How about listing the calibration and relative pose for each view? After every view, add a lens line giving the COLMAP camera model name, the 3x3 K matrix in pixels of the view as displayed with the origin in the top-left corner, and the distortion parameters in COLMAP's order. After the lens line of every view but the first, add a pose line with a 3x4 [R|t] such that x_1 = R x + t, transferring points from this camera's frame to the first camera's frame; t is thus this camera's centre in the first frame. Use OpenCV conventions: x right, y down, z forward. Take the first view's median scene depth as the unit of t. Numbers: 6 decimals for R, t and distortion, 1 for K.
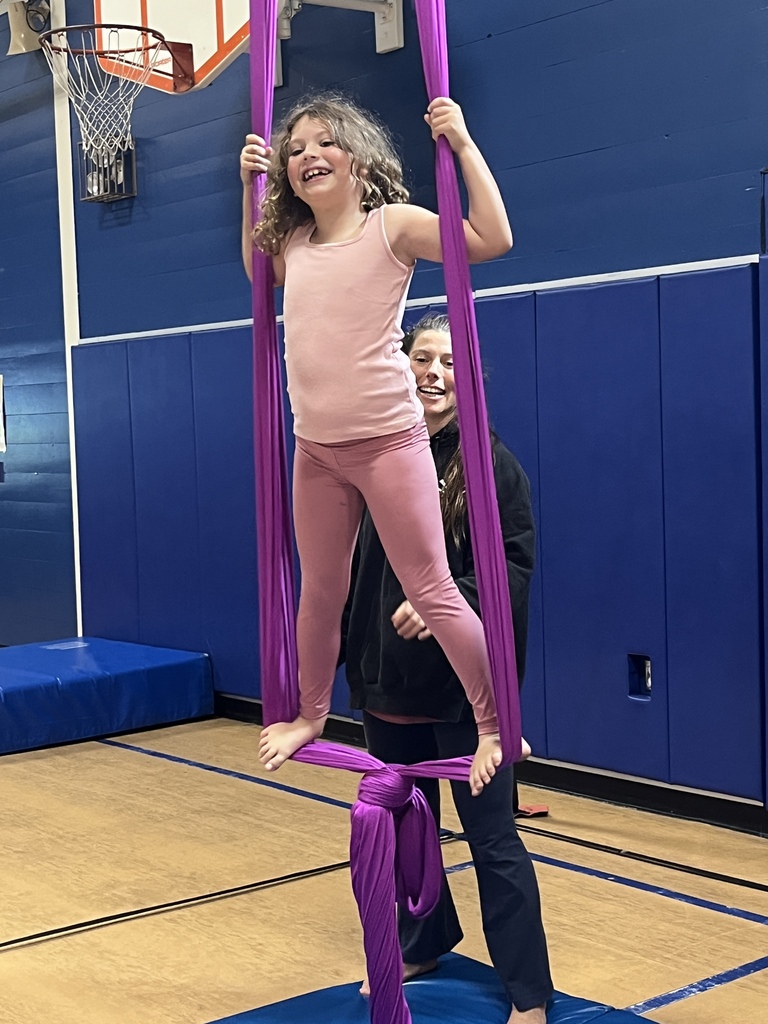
lens RADIAL K [[1579.2, 0, 382.2], [0, 1579.2, 510.2], [0, 0, 1]] dist [0.060095, 0.000000]
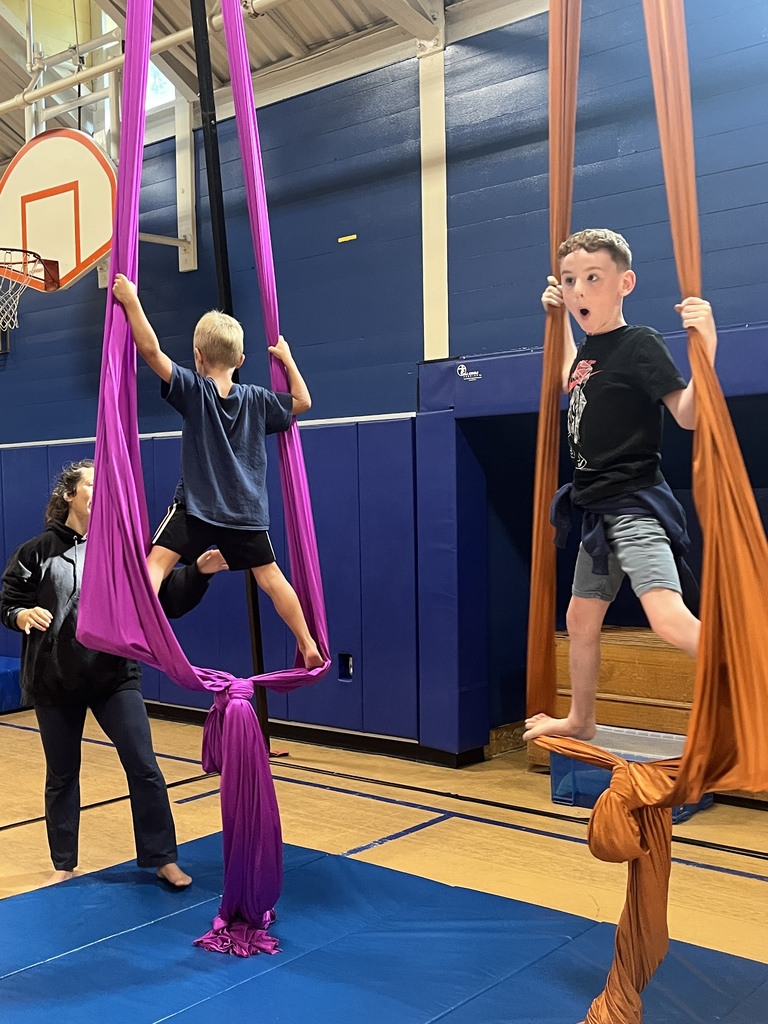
lens RADIAL K [[1125.6, 0, 383.9], [0, 1125.6, 511.3], [0, 0, 1]] dist [0.011007, 0.000000]
pose [[0.980643, 0.010613, 0.195516, -0.026504], [-0.001099, 0.998812, -0.048708, 0.001614], [-0.195801, 0.047551, 0.979490, -0.148884]]
